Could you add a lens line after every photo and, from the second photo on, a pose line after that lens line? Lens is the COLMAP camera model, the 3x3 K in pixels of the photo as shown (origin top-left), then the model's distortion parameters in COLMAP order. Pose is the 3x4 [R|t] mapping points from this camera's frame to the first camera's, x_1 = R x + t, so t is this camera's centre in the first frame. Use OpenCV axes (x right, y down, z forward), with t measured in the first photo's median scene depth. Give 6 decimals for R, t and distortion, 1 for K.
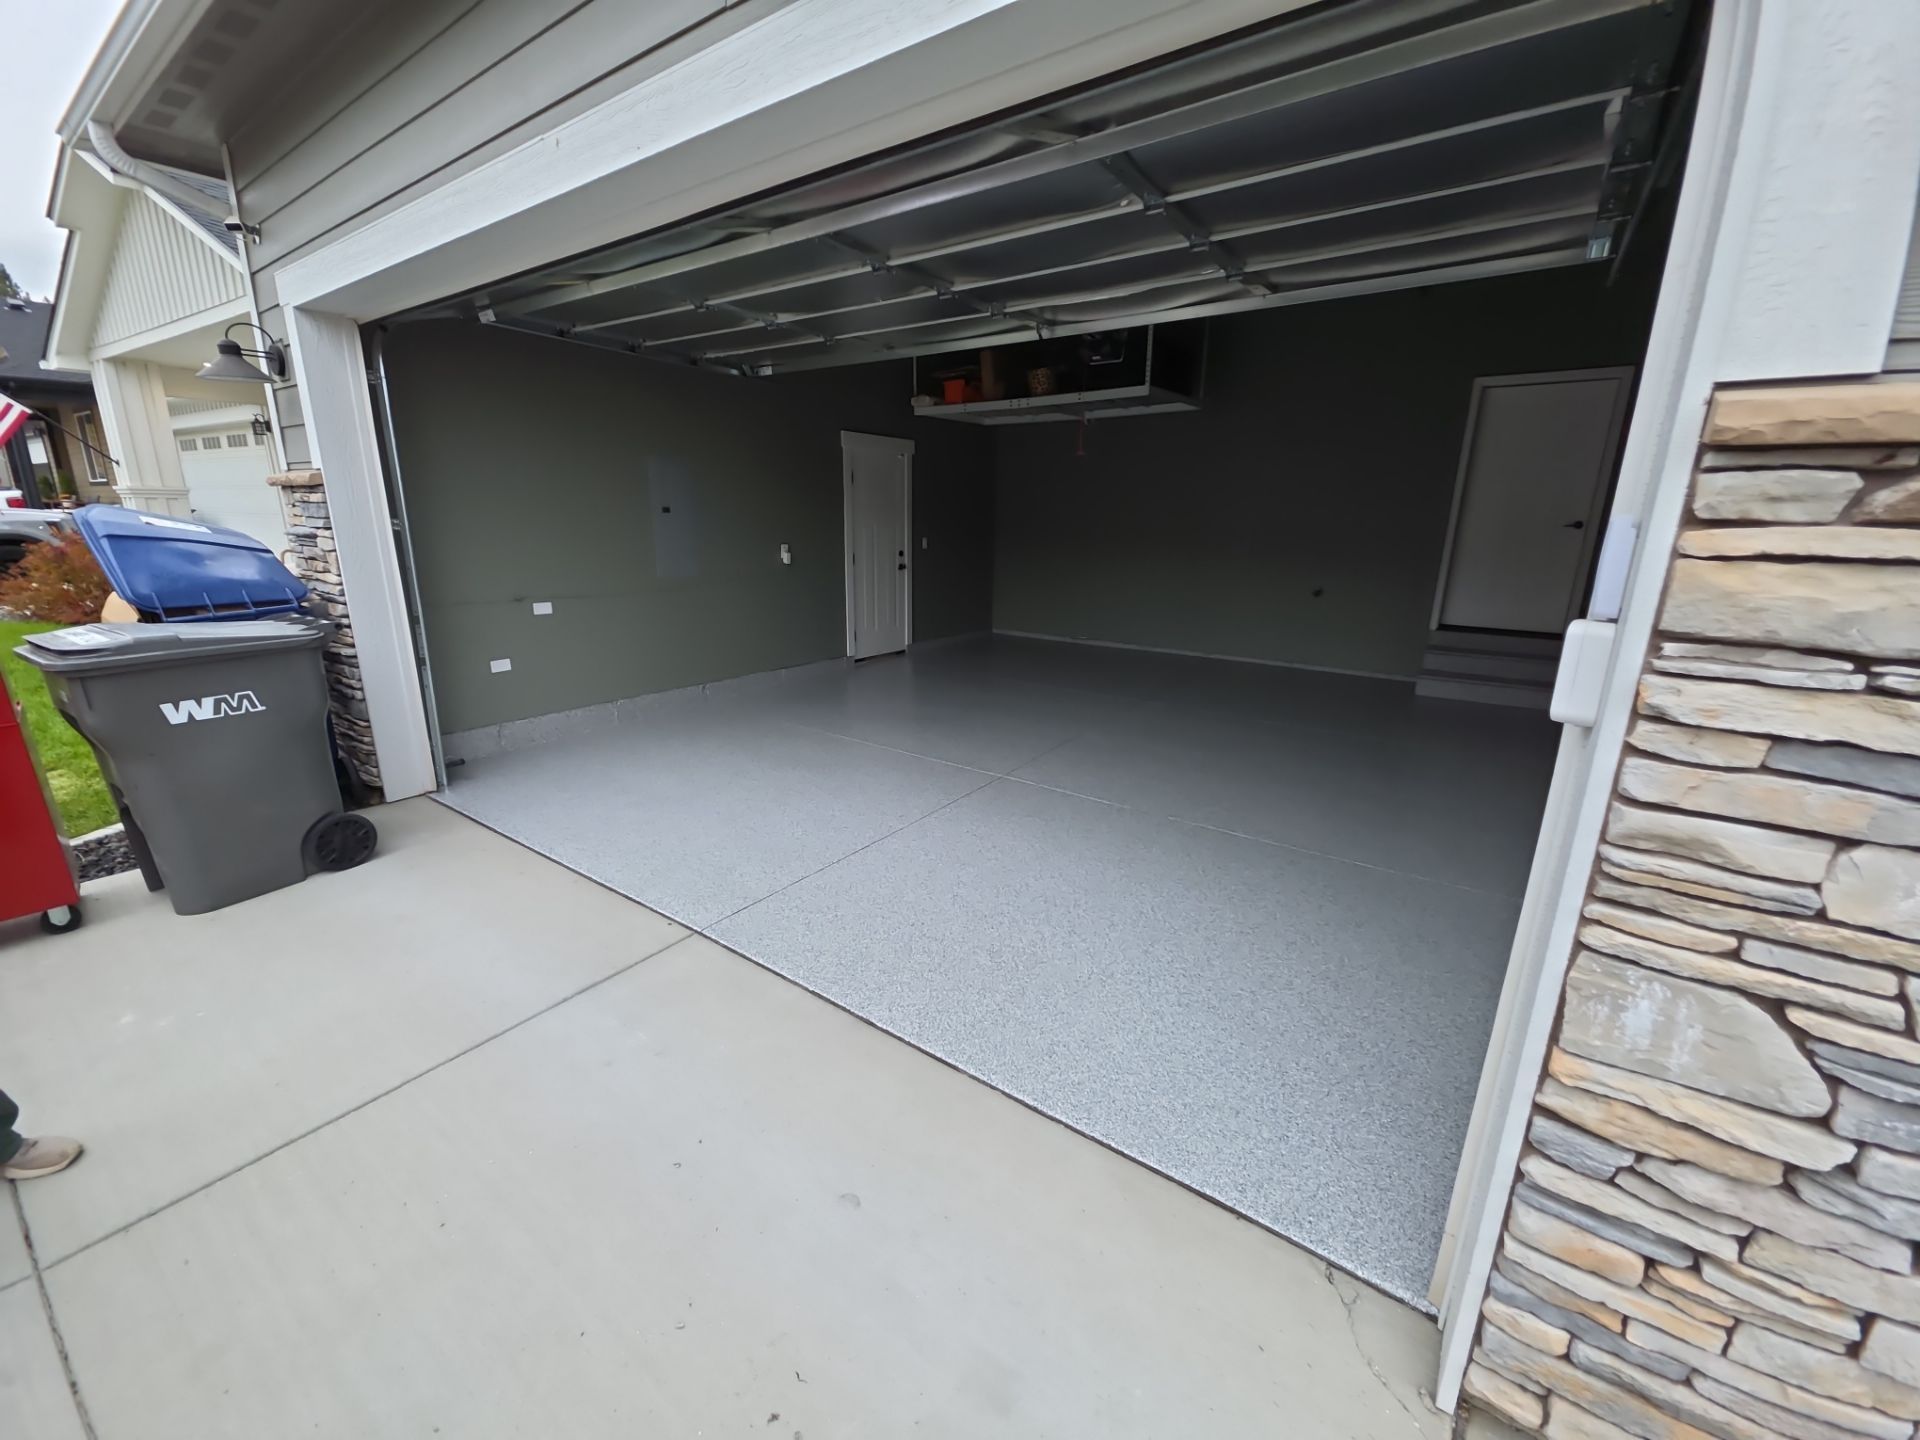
lens RADIAL K [[770.9, 0, 945.3], [0, 770.9, 711.4], [0, 0, 1]] dist [0.012283, -0.008224]
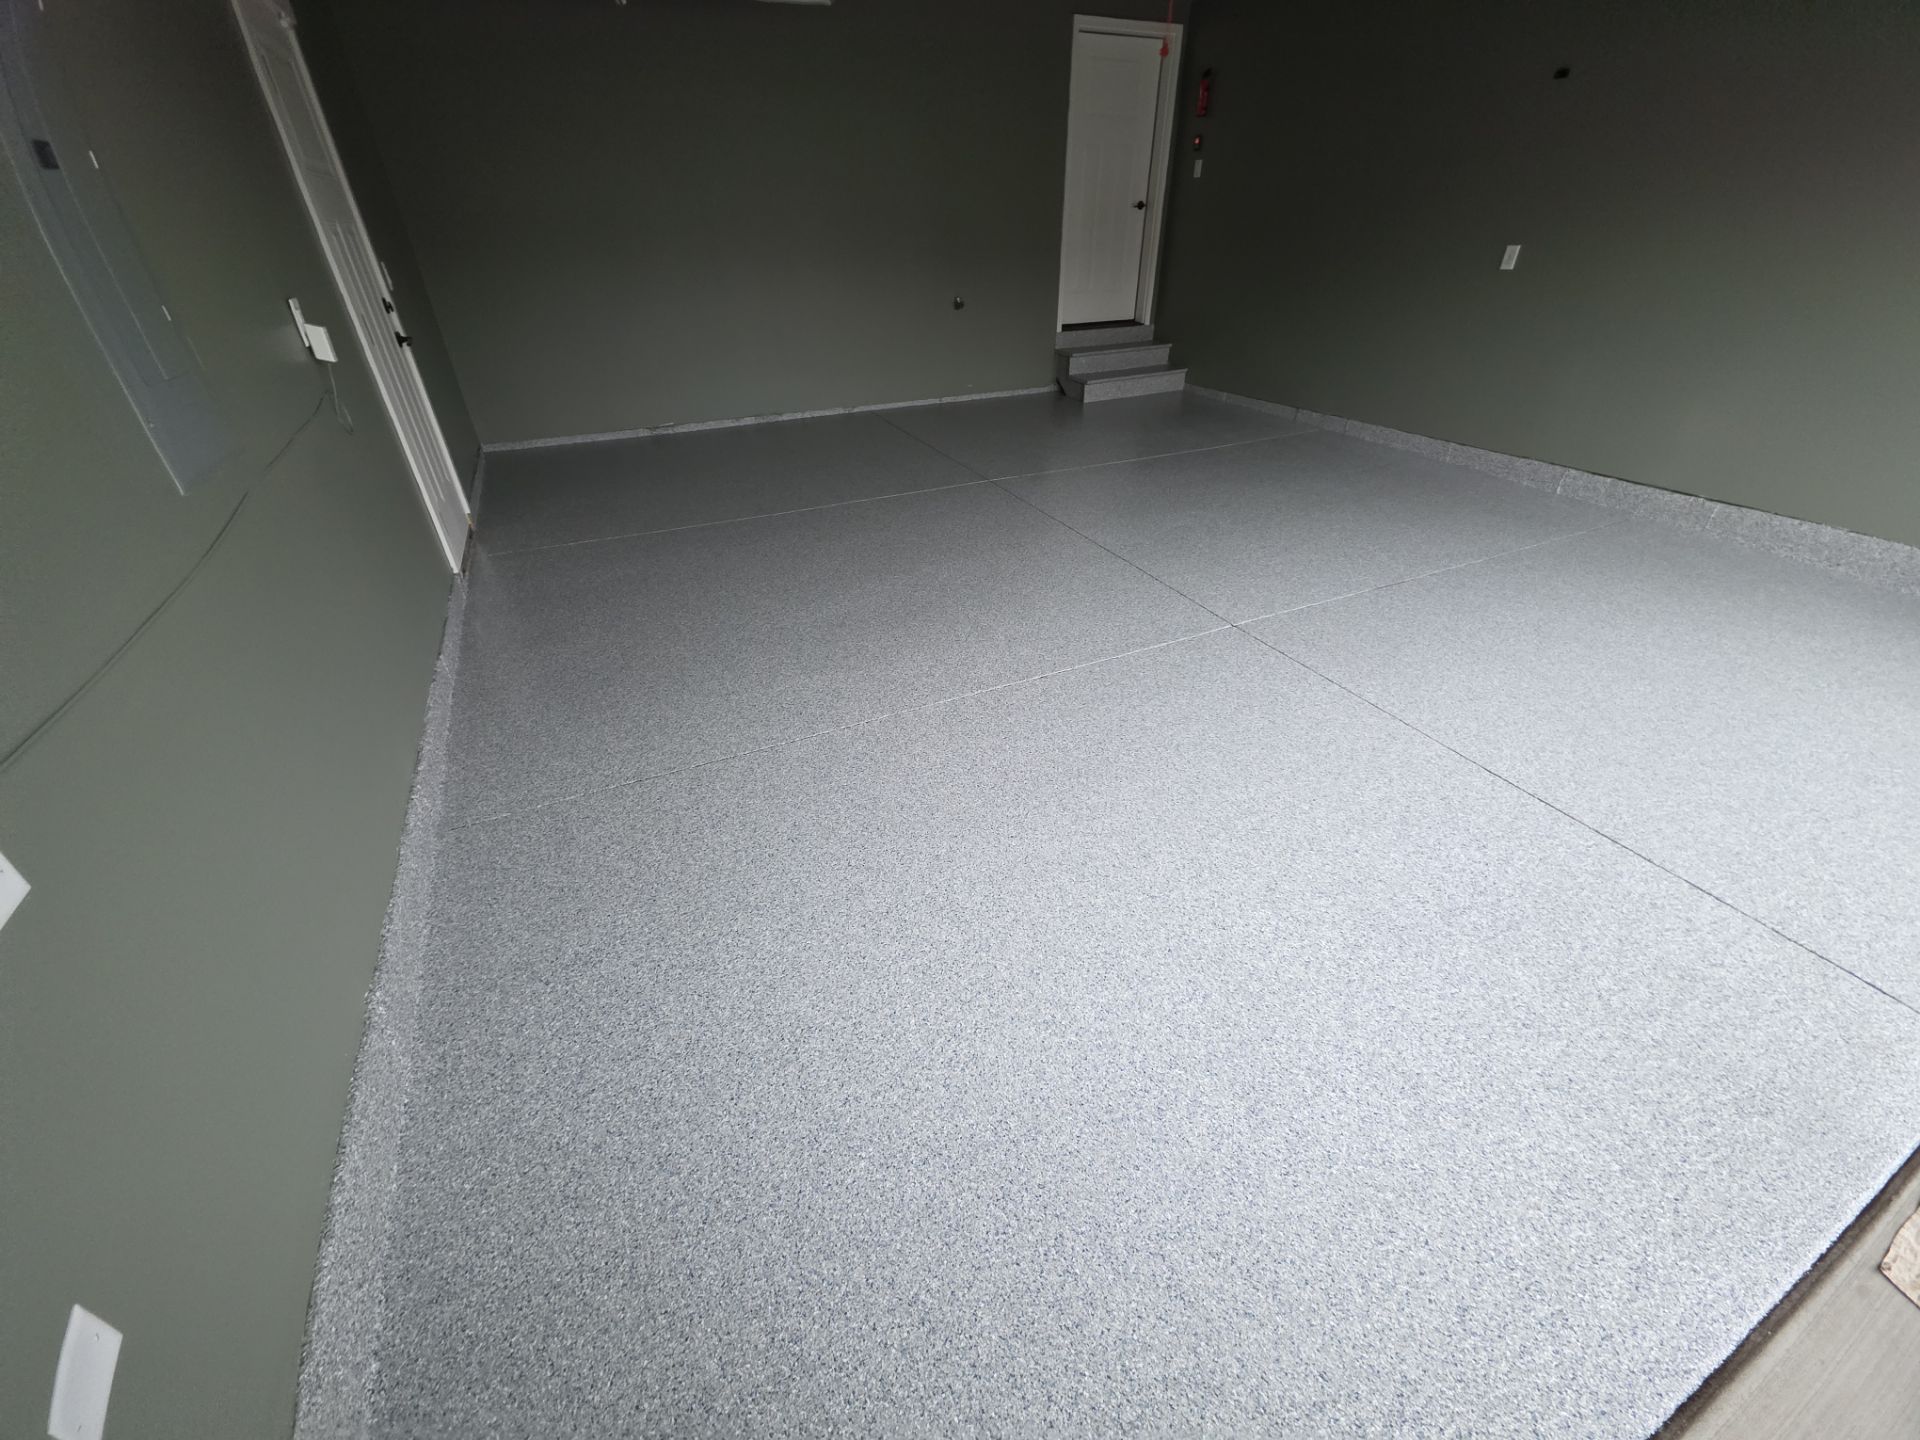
lens RADIAL K [[770.9, 0, 961.1], [0, 770.9, 715.2], [0, 0, 1]] dist [0.012283, -0.008224]
pose [[0.463773, -0.492999, 0.736116, -0.382571], [0.238256, 0.869667, 0.432334, -0.131783], [-0.853316, -0.025121, 0.520788, 0.560995]]
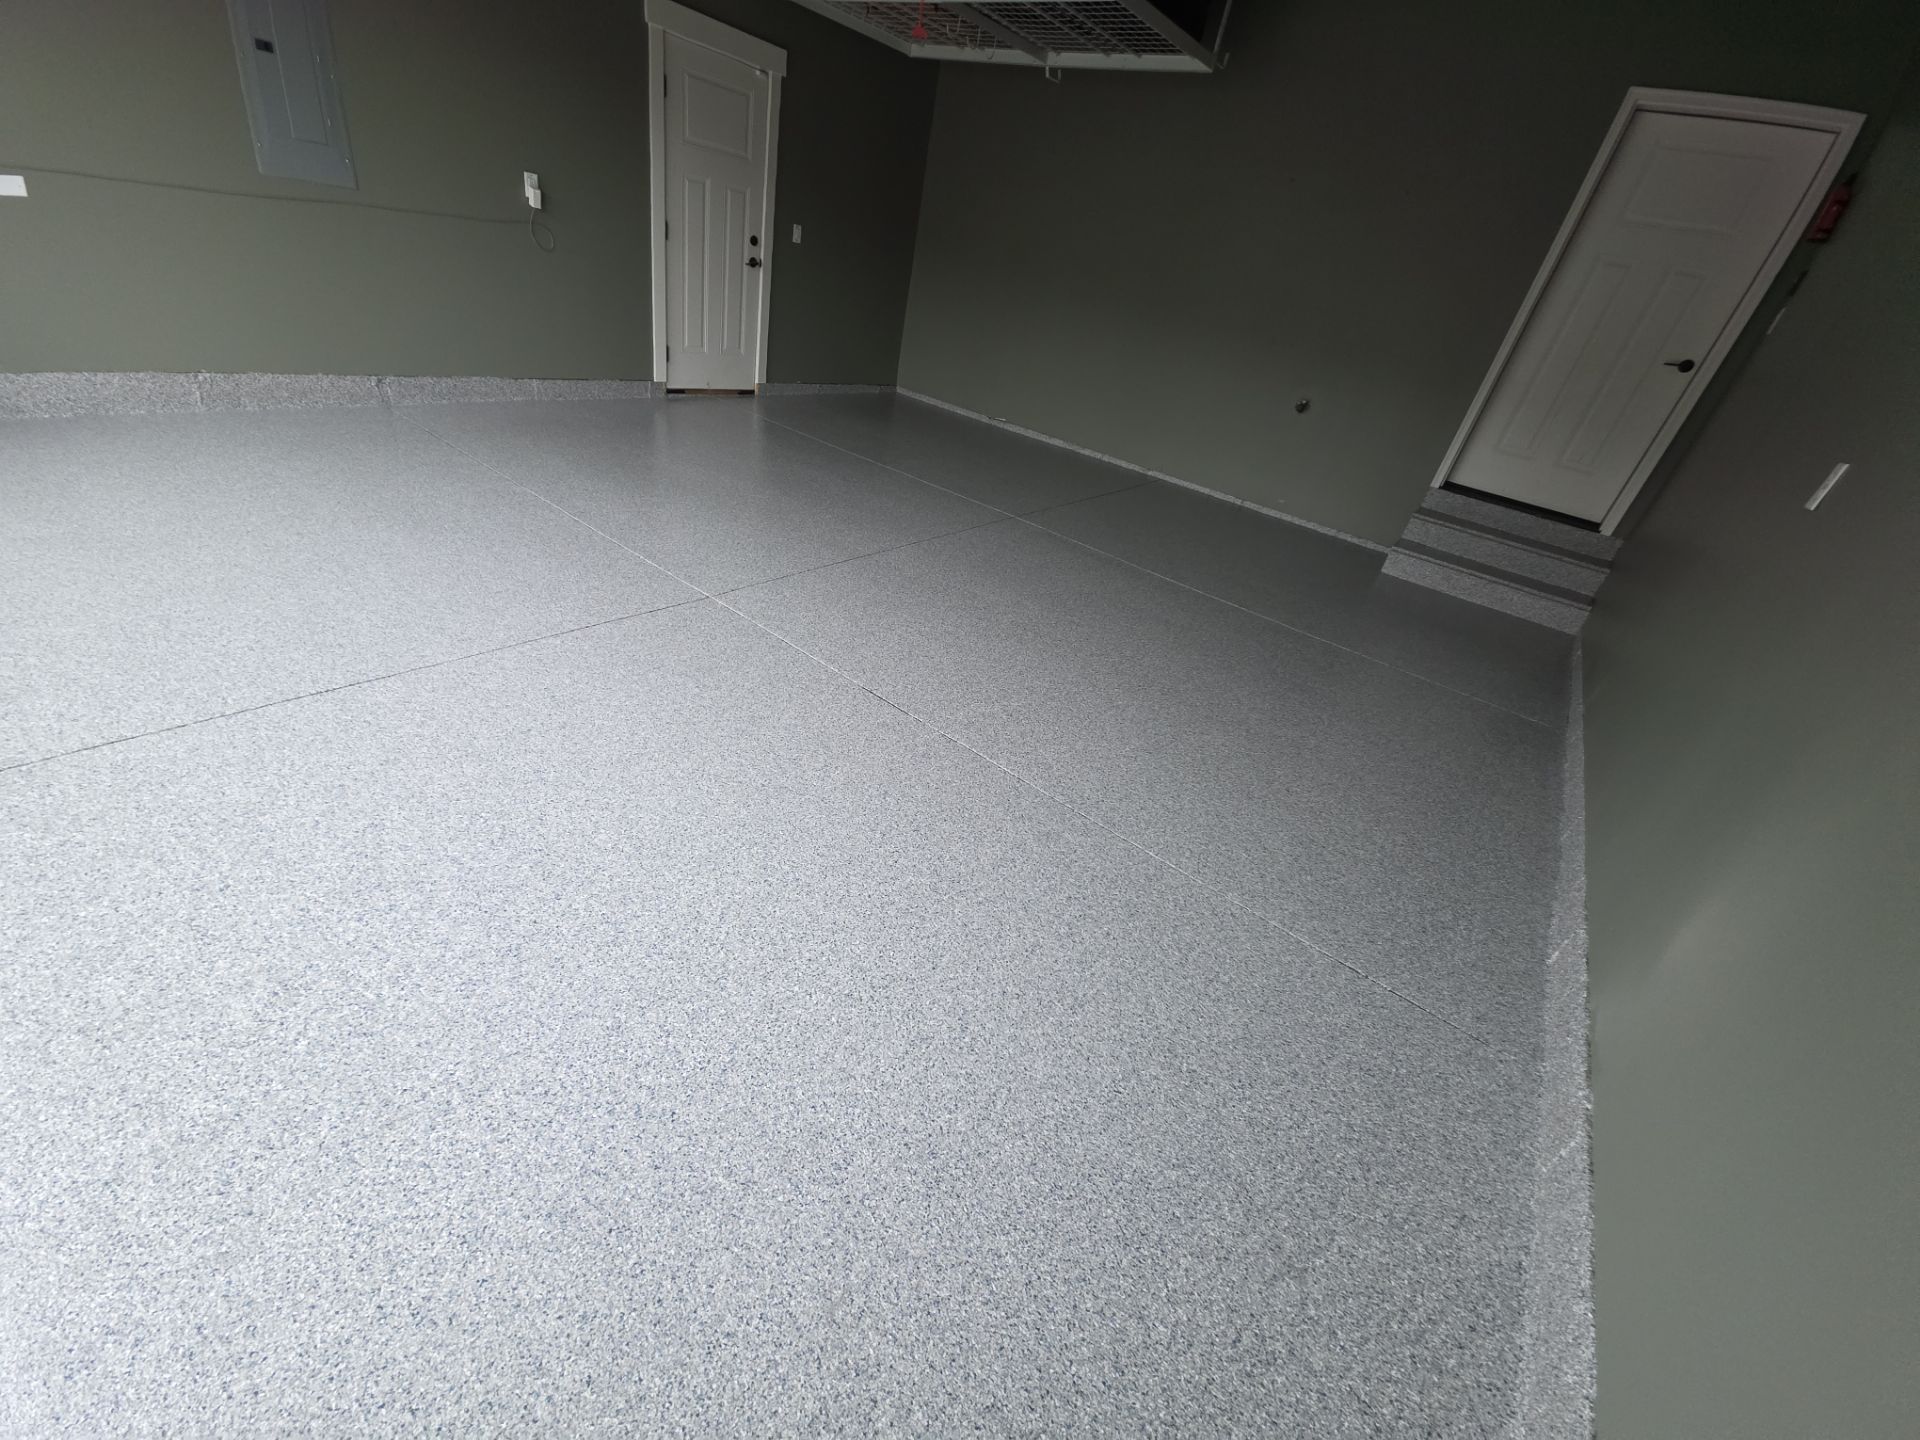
lens RADIAL K [[770.9, 0, 950.8], [0, 770.9, 716.7], [0, 0, 1]] dist [0.012283, -0.008224]
pose [[0.985284, 0.160949, 0.057539, 0.166232], [-0.170591, 0.946987, 0.272240, -0.020349], [-0.010672, -0.278049, 0.960508, 0.232847]]
